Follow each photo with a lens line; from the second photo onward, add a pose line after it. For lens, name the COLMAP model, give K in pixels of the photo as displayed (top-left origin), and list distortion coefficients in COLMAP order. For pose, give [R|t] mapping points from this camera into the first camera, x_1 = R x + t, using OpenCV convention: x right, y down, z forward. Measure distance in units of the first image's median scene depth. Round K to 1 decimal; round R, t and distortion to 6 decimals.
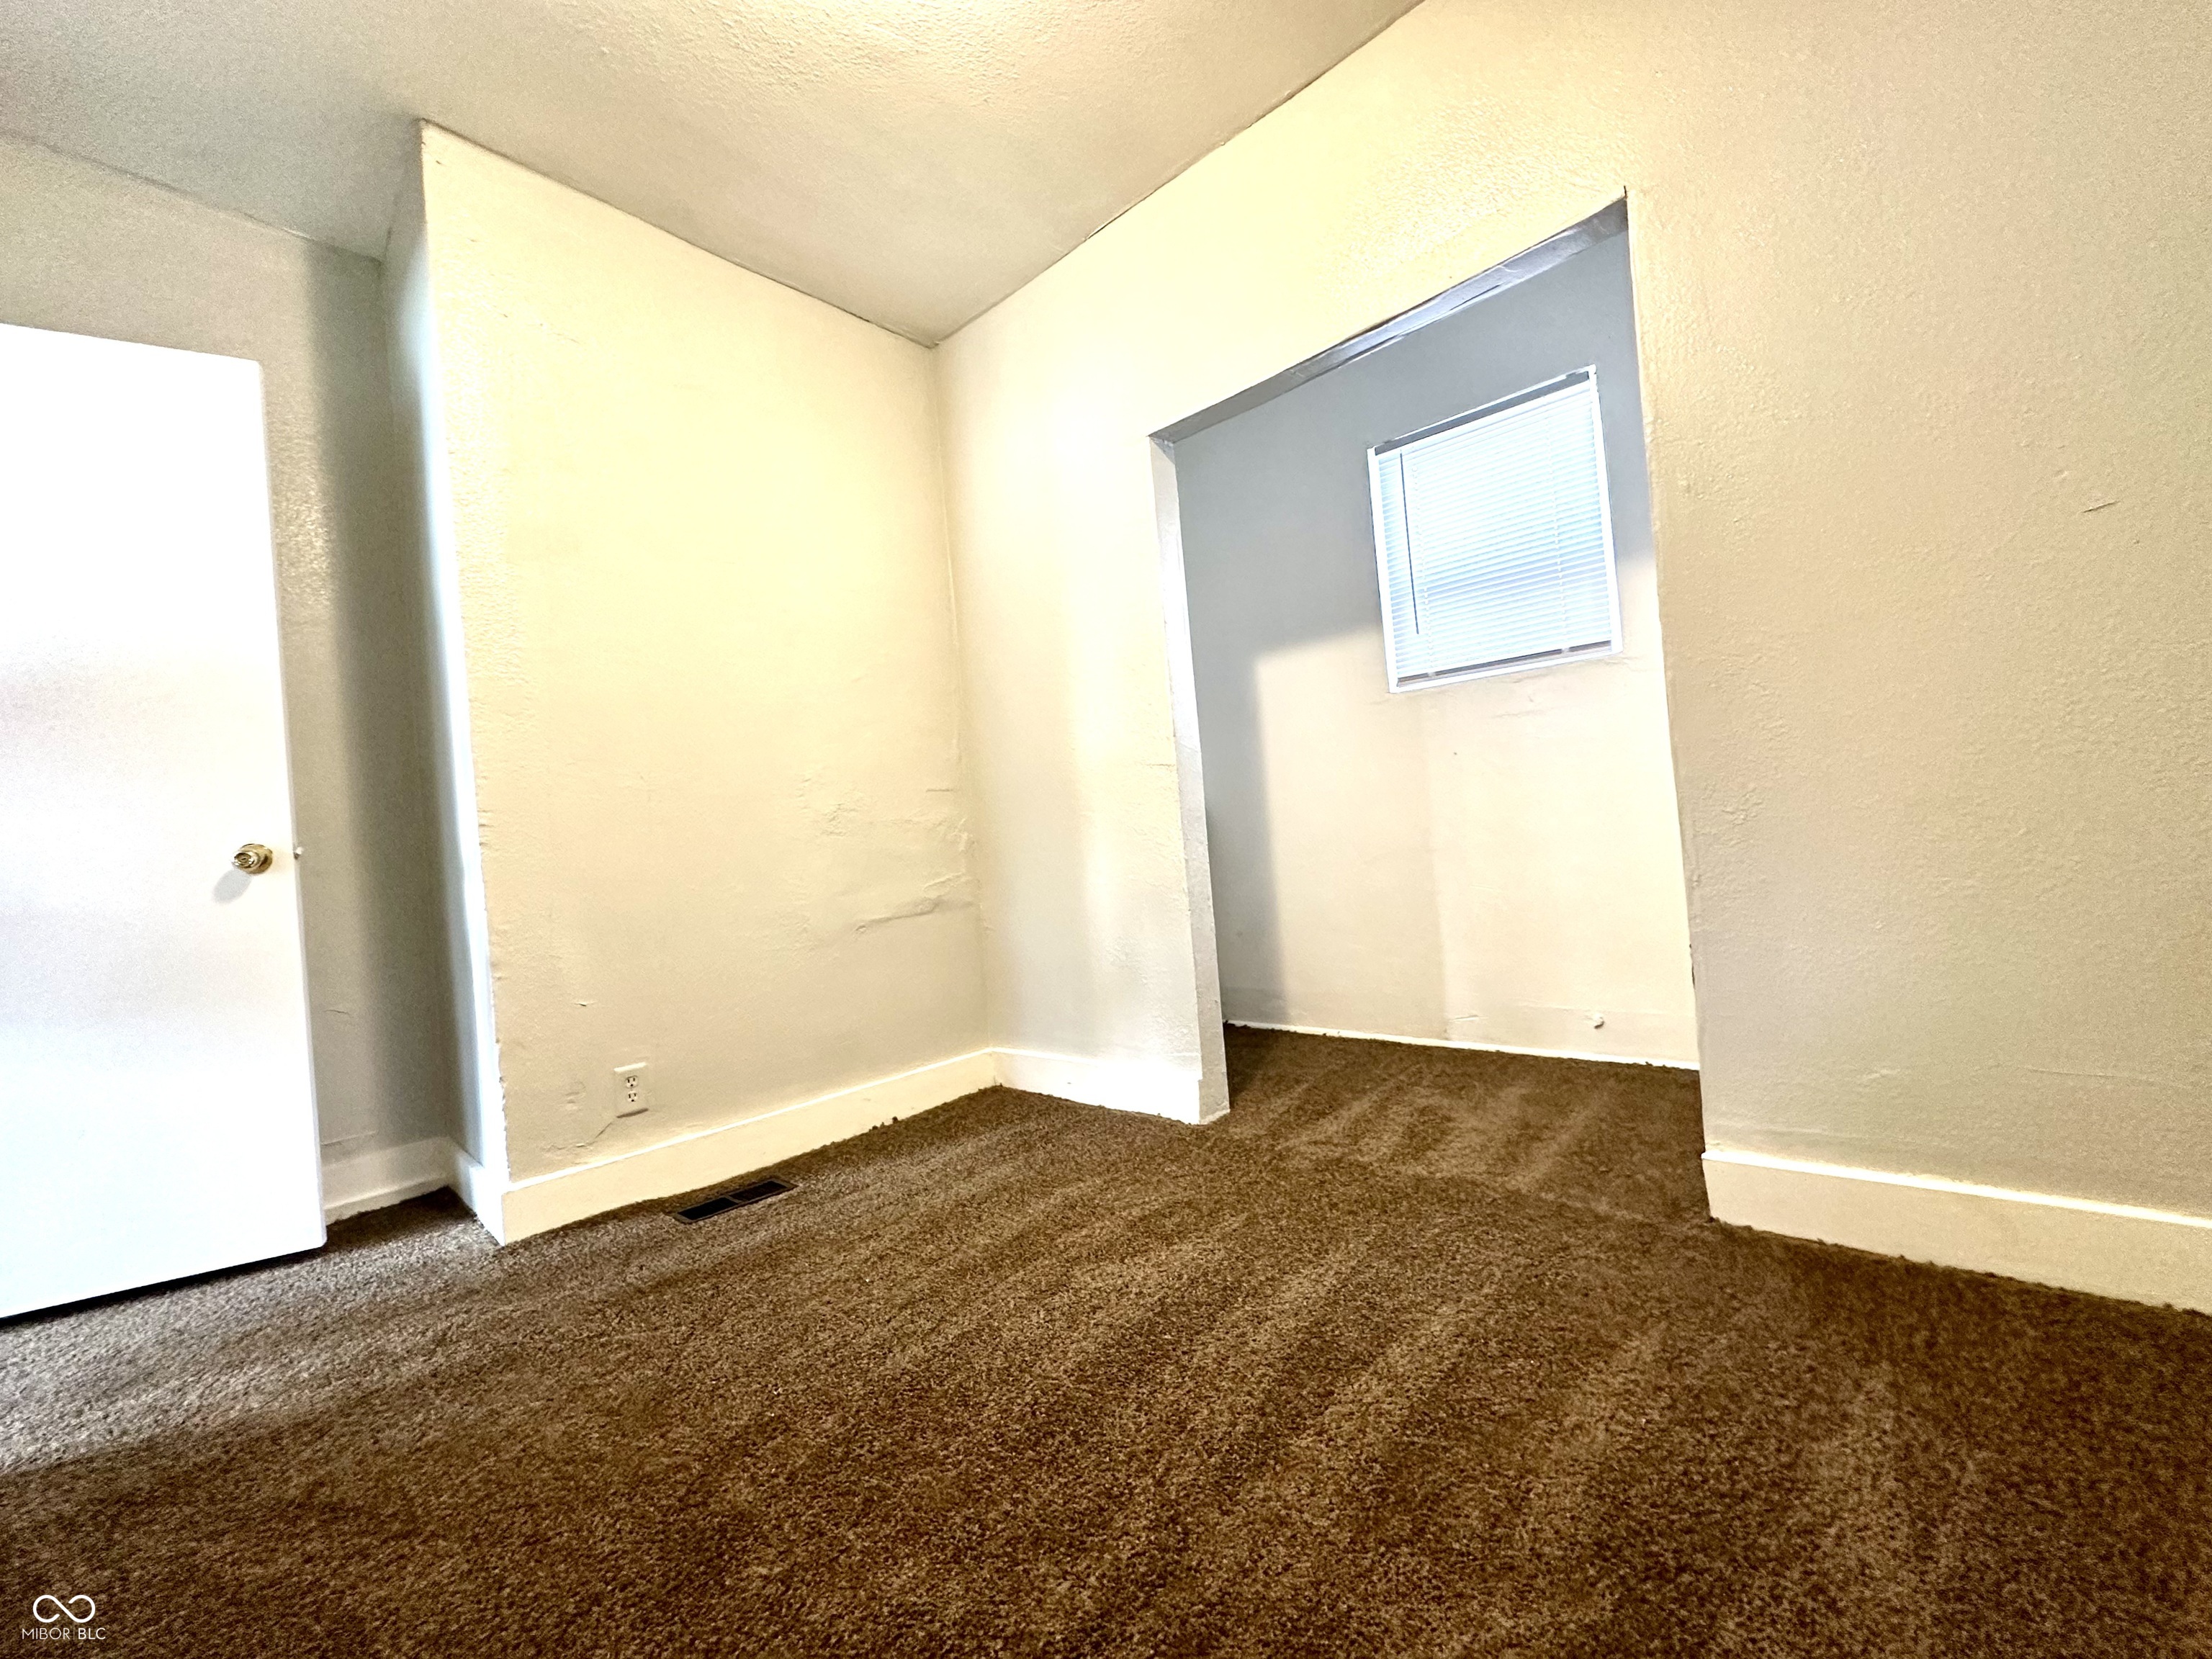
lens RADIAL K [[881.6, 0, 1108.0], [0, 881.6, 828.7], [0, 0, 1]] dist [-0.004303, 0.000999]
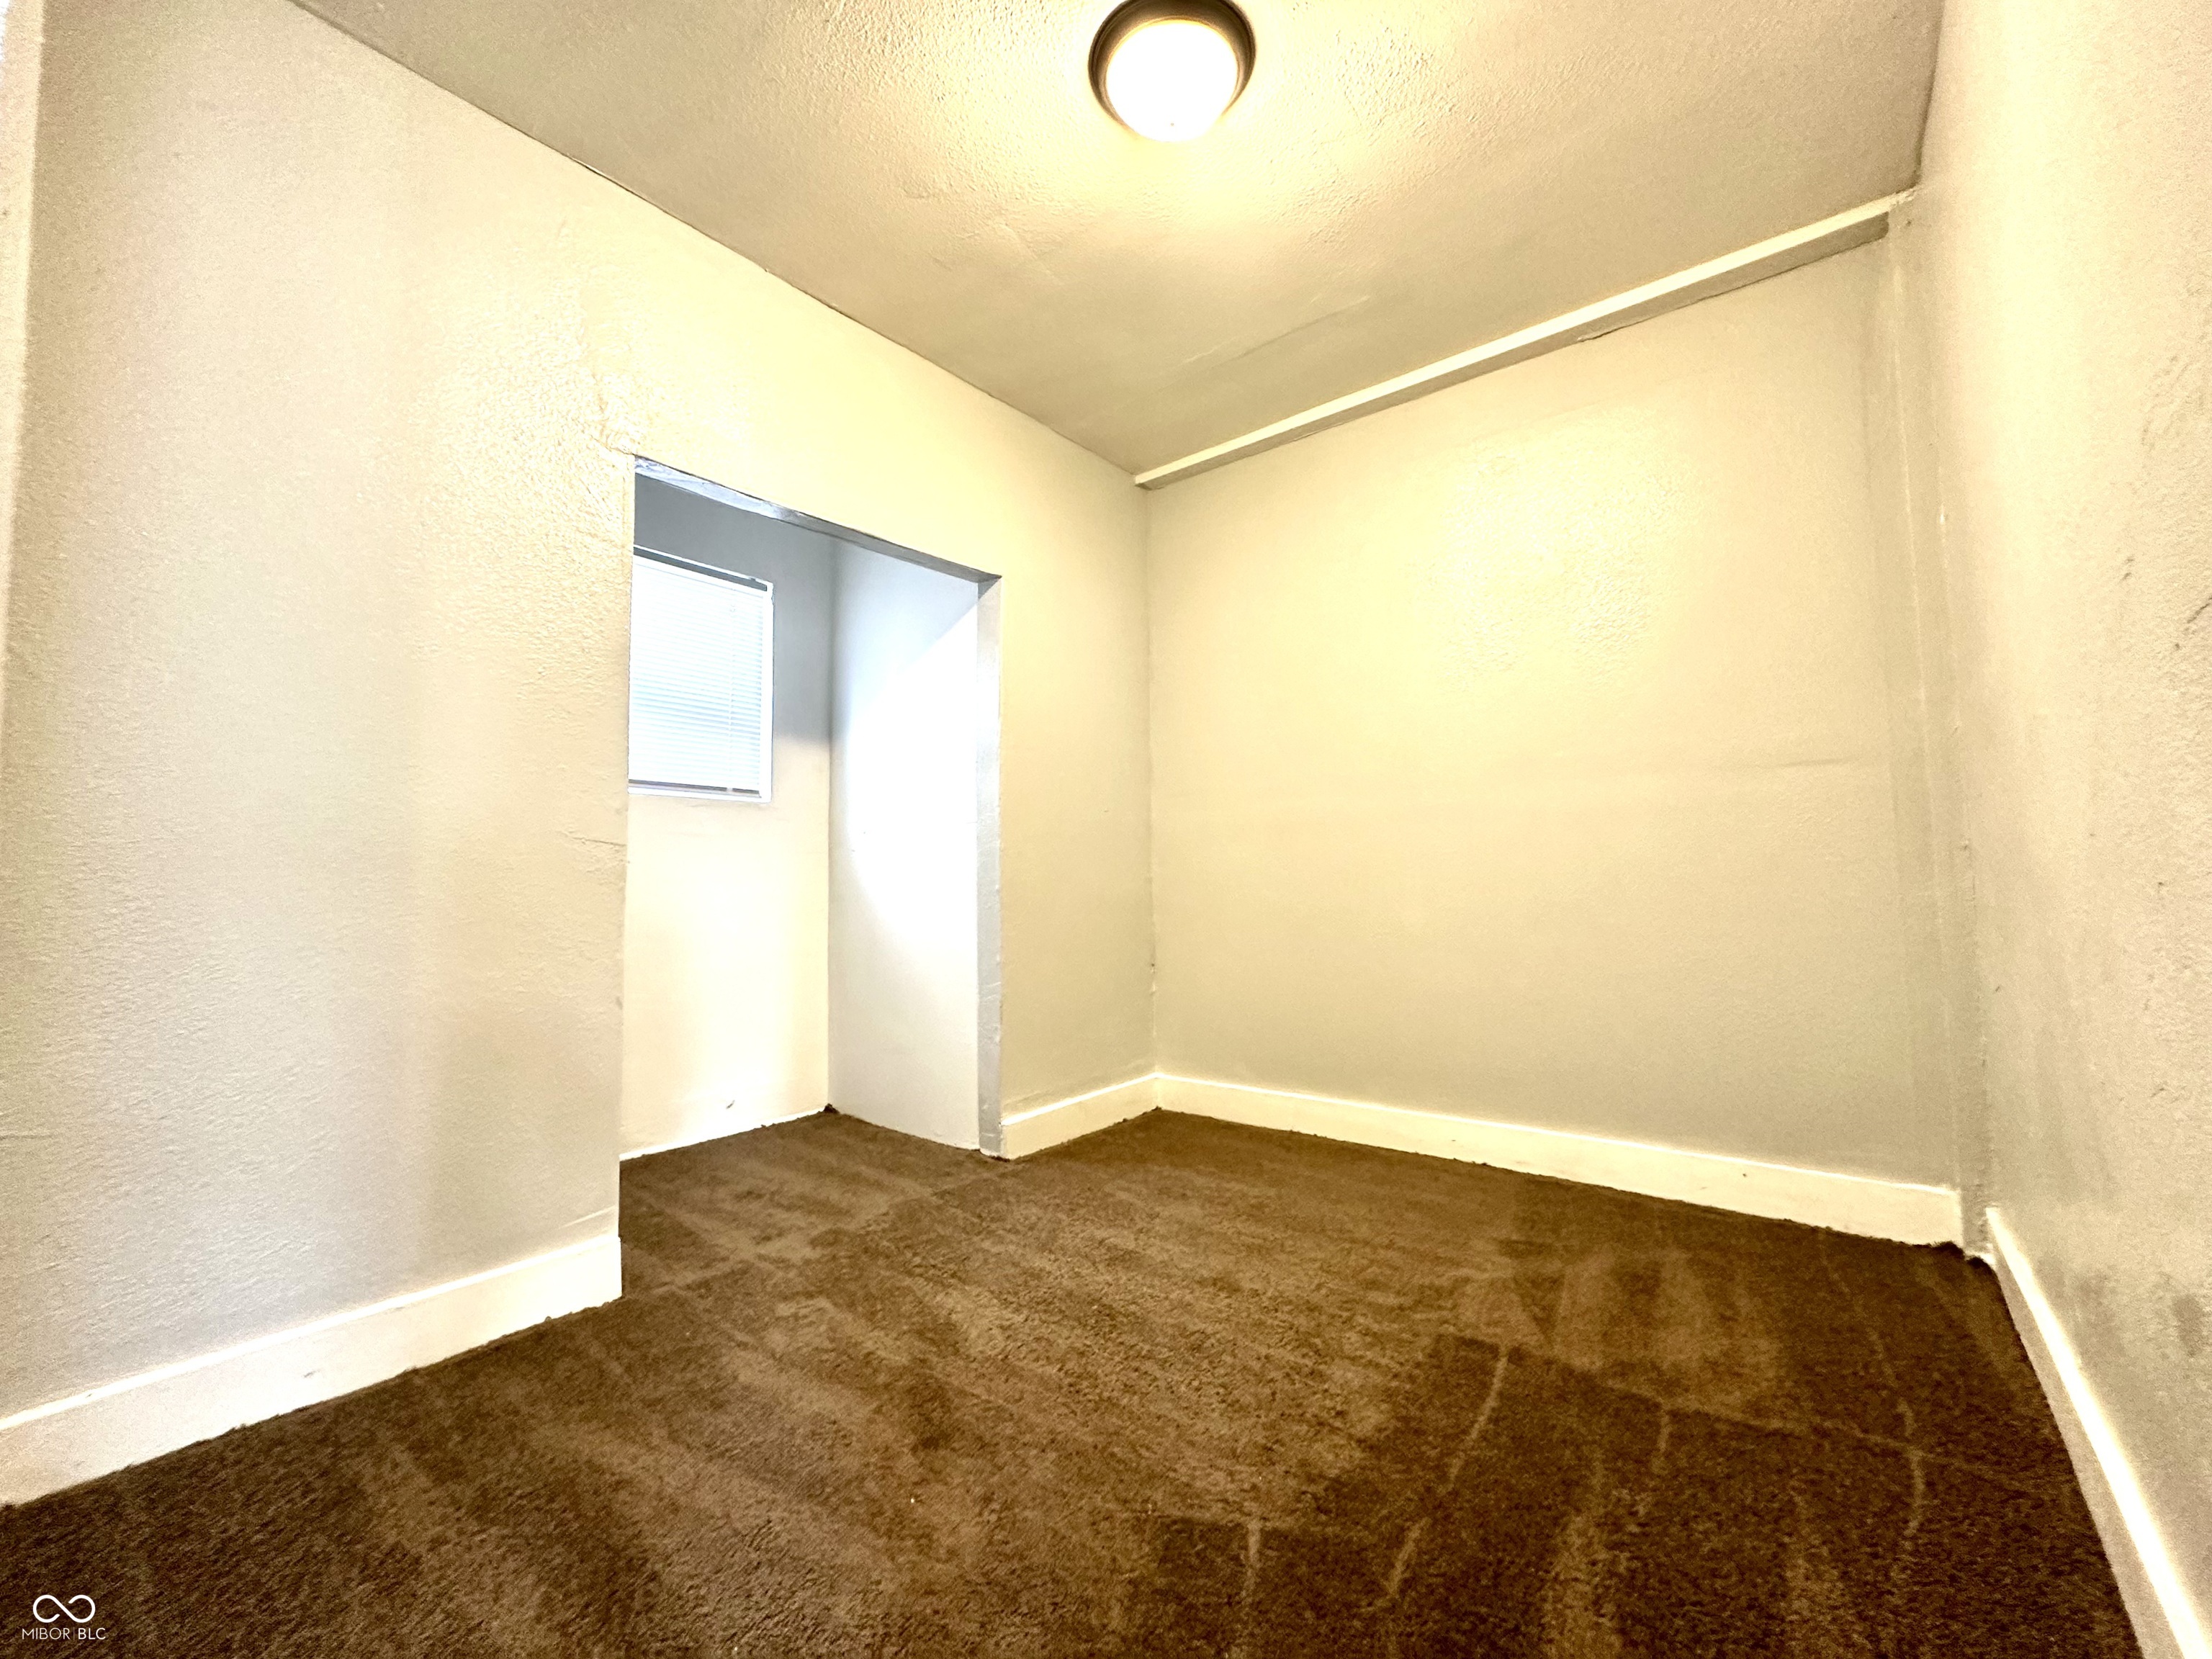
lens RADIAL K [[881.6, 0, 1108.0], [0, 881.6, 828.7], [0, 0, 1]] dist [-0.004303, 0.000999]
pose [[-0.038601, 0.142914, 0.988982, -0.899051], [0.008398, 0.989731, -0.142695, 0.036110], [-0.999219, 0.002797, -0.039405, 0.686068]]
